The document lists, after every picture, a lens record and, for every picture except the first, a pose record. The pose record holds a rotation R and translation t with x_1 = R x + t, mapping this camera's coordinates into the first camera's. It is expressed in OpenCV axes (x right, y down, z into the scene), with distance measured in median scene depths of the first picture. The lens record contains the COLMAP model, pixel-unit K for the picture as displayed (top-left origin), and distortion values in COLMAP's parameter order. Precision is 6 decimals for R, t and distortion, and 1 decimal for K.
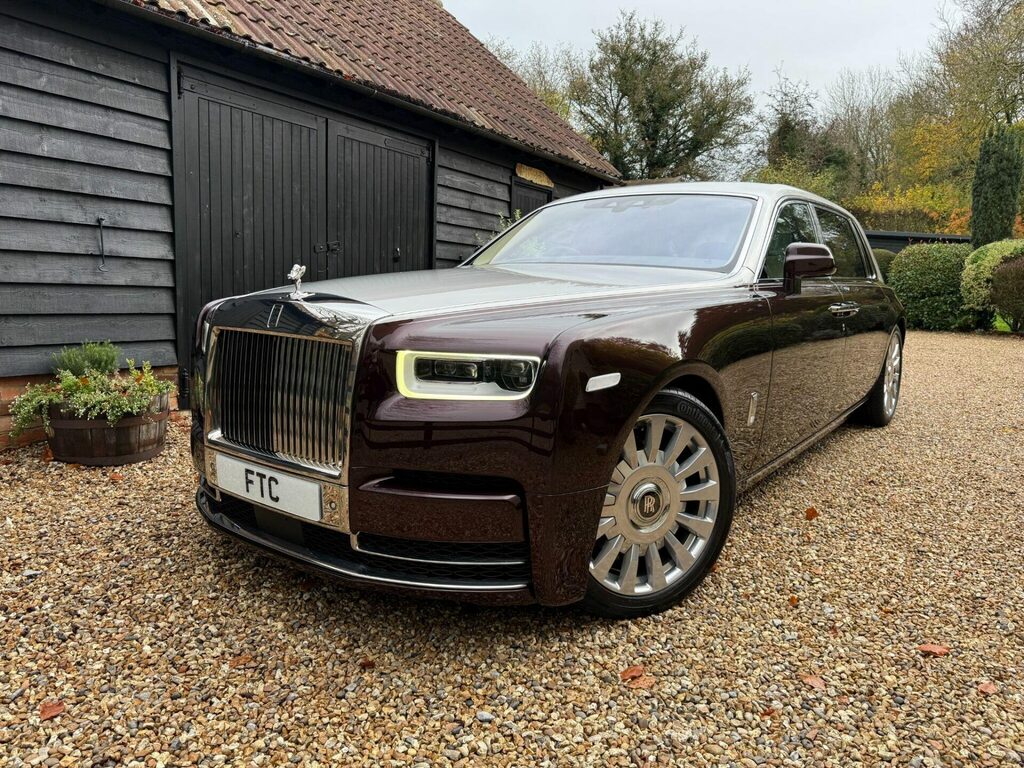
lens RADIAL K [[732.4, 0, 513.3], [0, 732.4, 387.1], [0, 0, 1]] dist [0.013764, -0.019044]
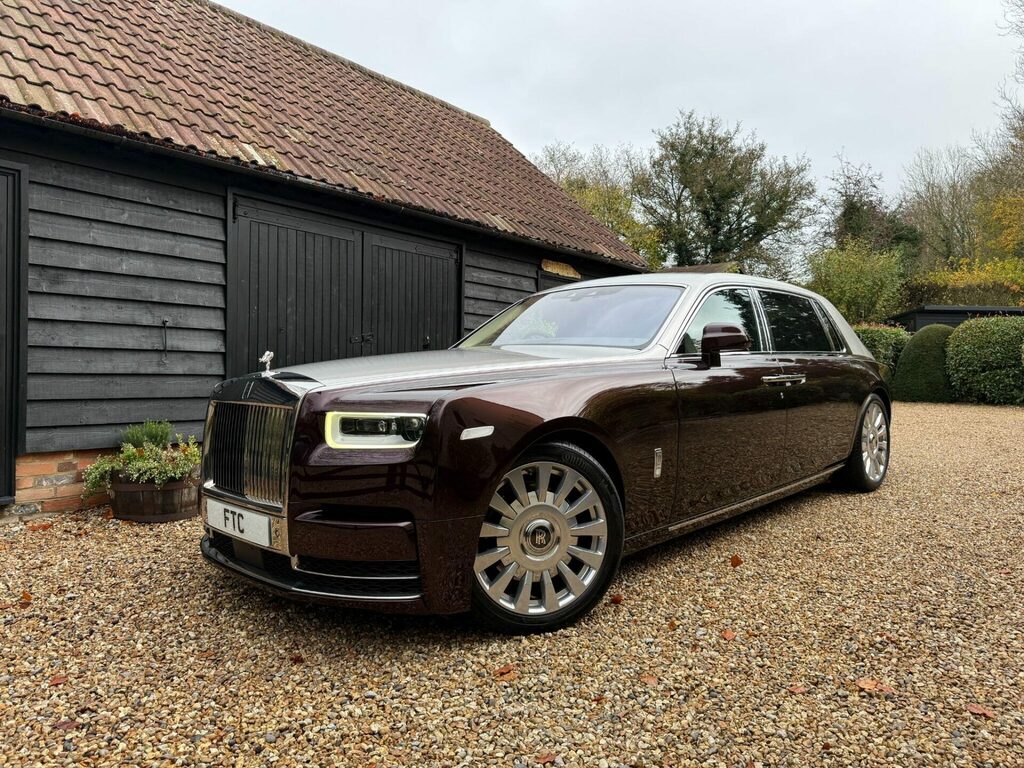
lens RADIAL K [[730.8, 0, 515.5], [0, 730.8, 375.7], [0, 0, 1]] dist [0.020099, -0.025102]
pose [[0.993171, -0.023319, -0.114311, 0.176936], [0.008042, 0.991174, -0.132324, 0.032509], [0.116388, 0.130501, 0.984593, -0.144726]]
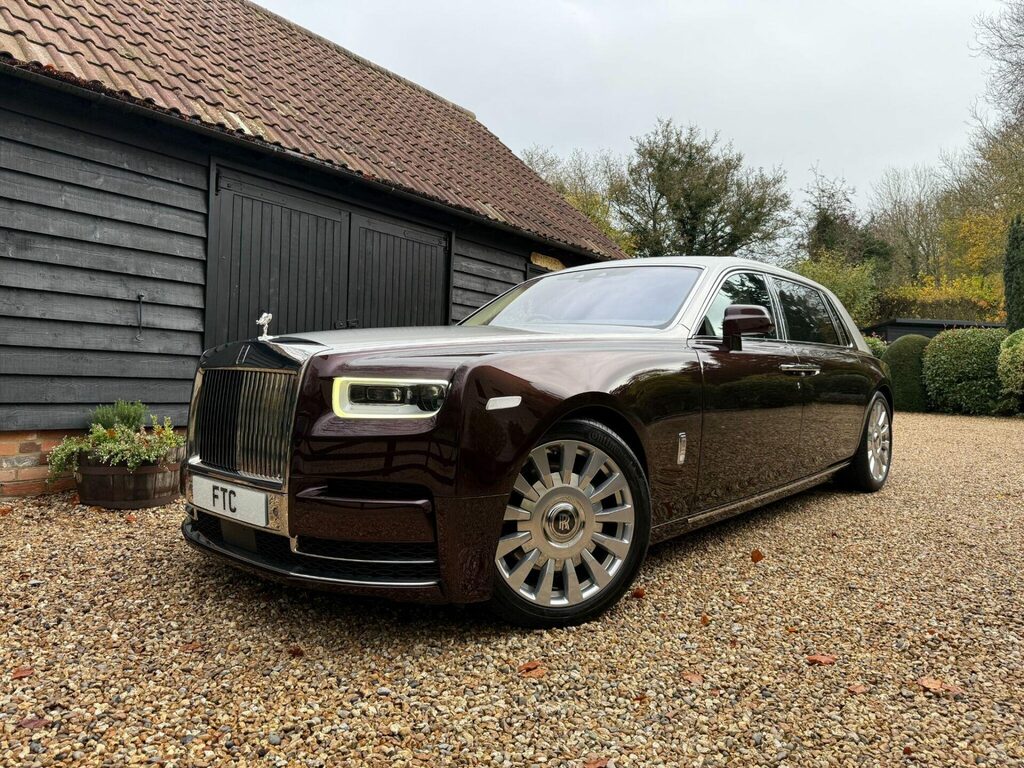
lens RADIAL K [[731.4, 0, 511.0], [0, 731.4, 378.7], [0, 0, 1]] dist [0.016956, -0.020952]
pose [[0.997048, -0.001173, -0.076775, 0.116504], [-0.009461, 0.990389, -0.137986, 0.059351], [0.076199, 0.138305, 0.987454, -0.081810]]
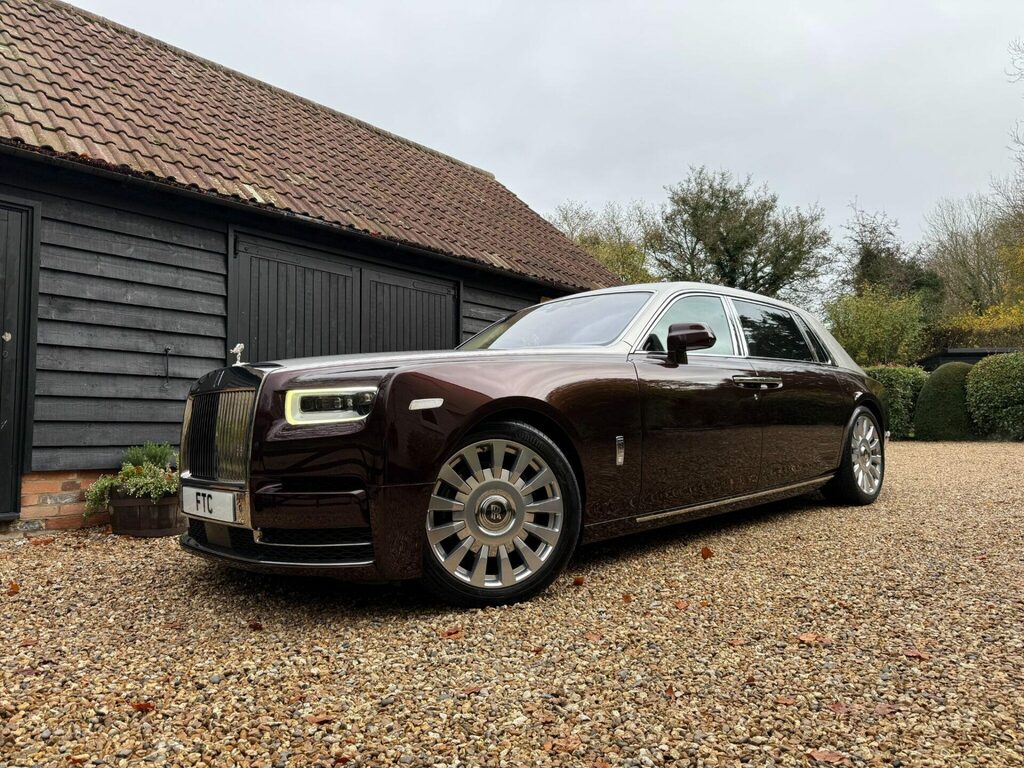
lens RADIAL K [[729.5, 0, 506.5], [0, 729.5, 384.7], [0, 0, 1]] dist [0.030288, -0.038433]
pose [[0.985860, -0.054672, -0.158401, 0.252622], [0.021142, 0.978307, -0.206079, 0.123692], [0.166232, 0.199816, 0.965630, -0.150534]]
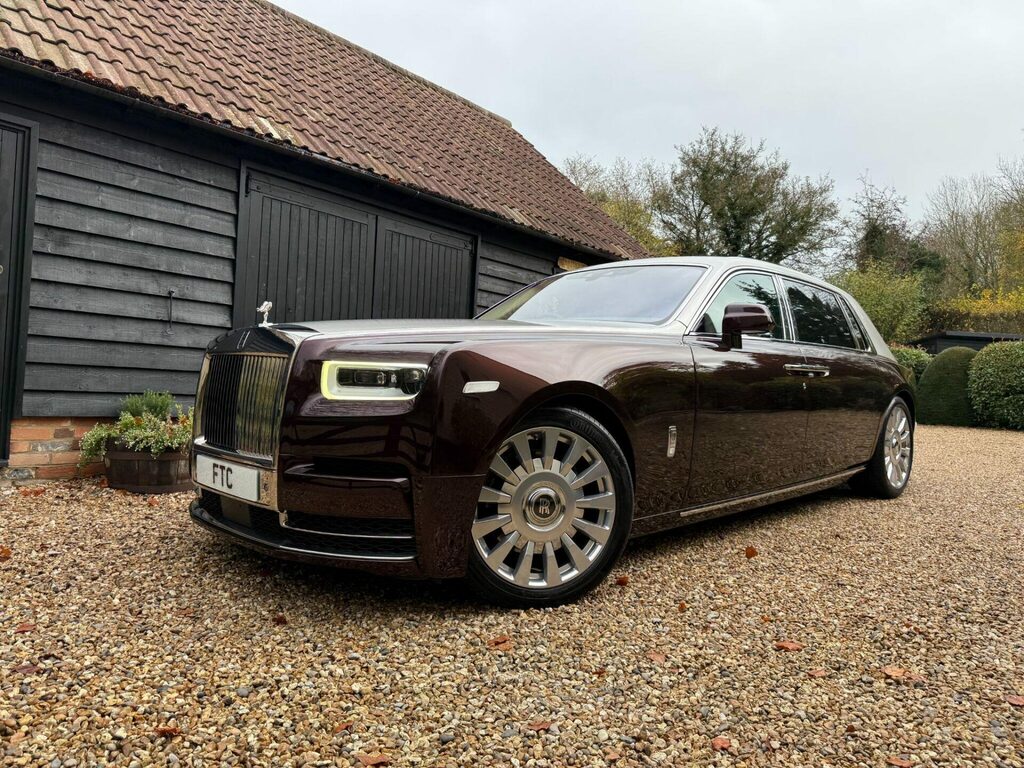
lens RADIAL K [[730.9, 0, 513.3], [0, 730.9, 380.5], [0, 0, 1]] dist [0.019608, -0.023933]
pose [[0.990851, 0.014641, -0.134163, 0.175797], [-0.034547, 0.988493, -0.147270, 0.081899], [0.130463, 0.150558, 0.979955, -0.095473]]
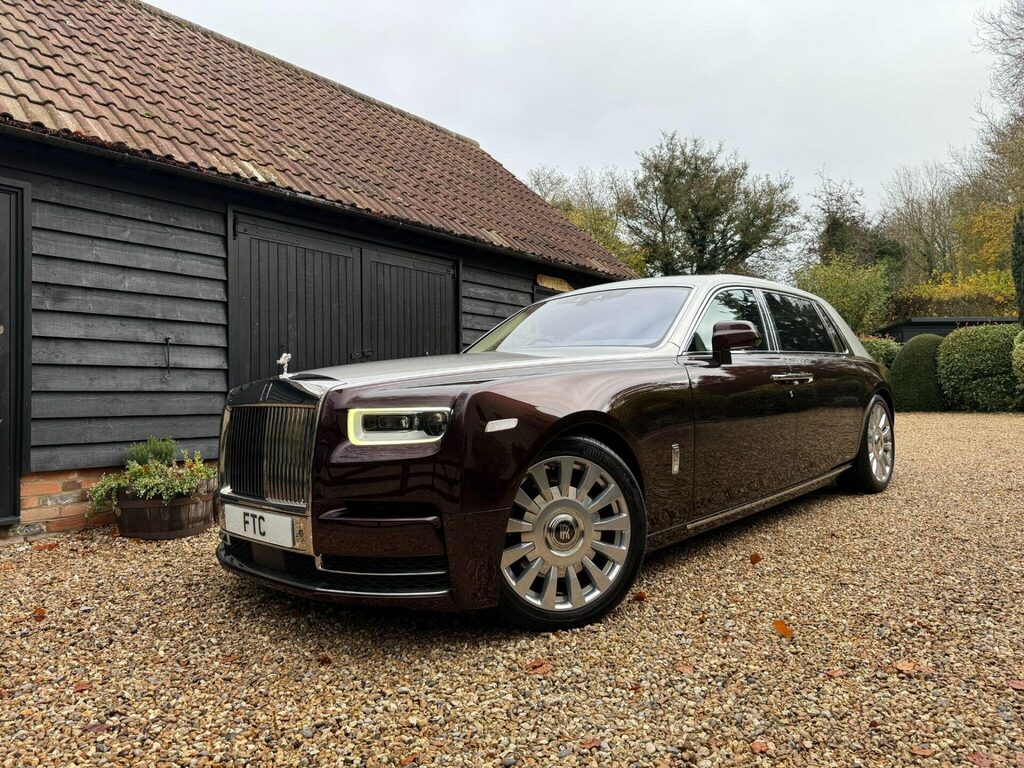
lens RADIAL K [[730.6, 0, 509.6], [0, 730.6, 381.2], [0, 0, 1]] dist [0.022556, -0.028446]
pose [[0.993268, -0.050596, -0.104205, 0.142832], [0.033584, 0.986712, -0.158971, 0.062152], [0.110864, 0.154401, 0.981769, -0.142353]]
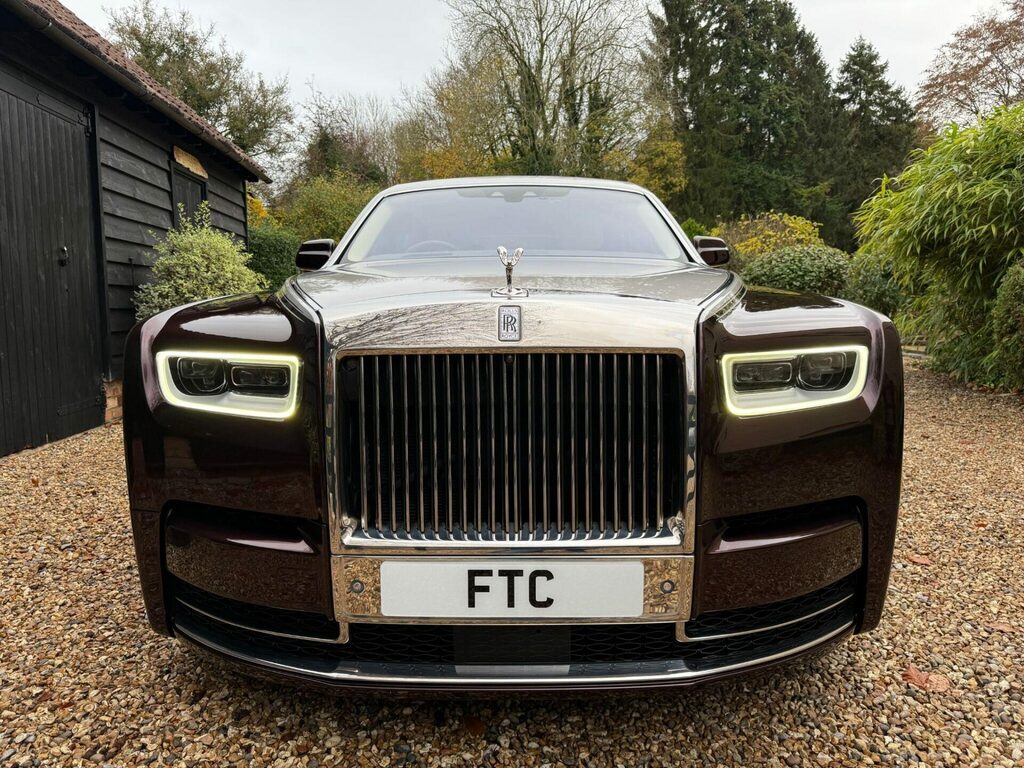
lens RADIAL K [[732.4, 0, 513.6], [0, 732.4, 384.3], [0, 0, 1]] dist [0.007739, -0.009048]
pose [[0.804252, -0.102058, 0.585459, -0.403006], [0.113197, 0.993415, 0.017674, -0.030088], [-0.583408, 0.052058, 0.810509, 0.277653]]
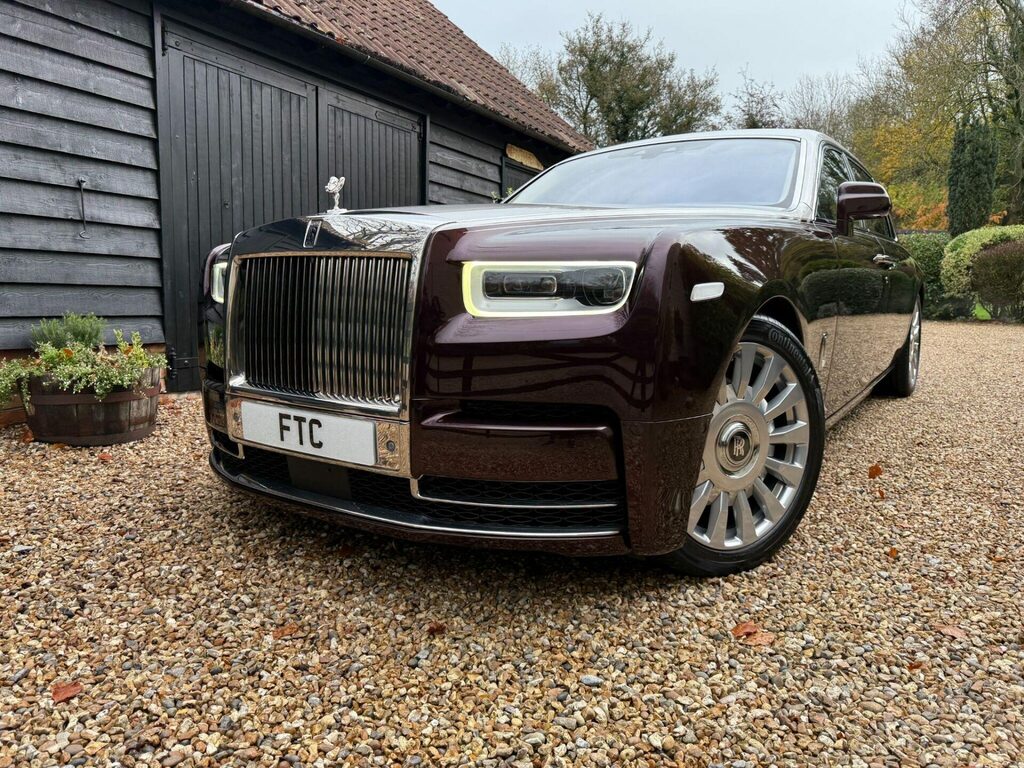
lens RADIAL K [[732.5, 0, 506.7], [0, 732.5, 386.3], [0, 0, 1]] dist [0.015405, -0.022219]
pose [[0.999164, -0.021466, 0.034790, -0.074802], [0.021956, 0.999664, -0.013745, 0.057631], [-0.034483, 0.014497, 0.999300, 0.074908]]
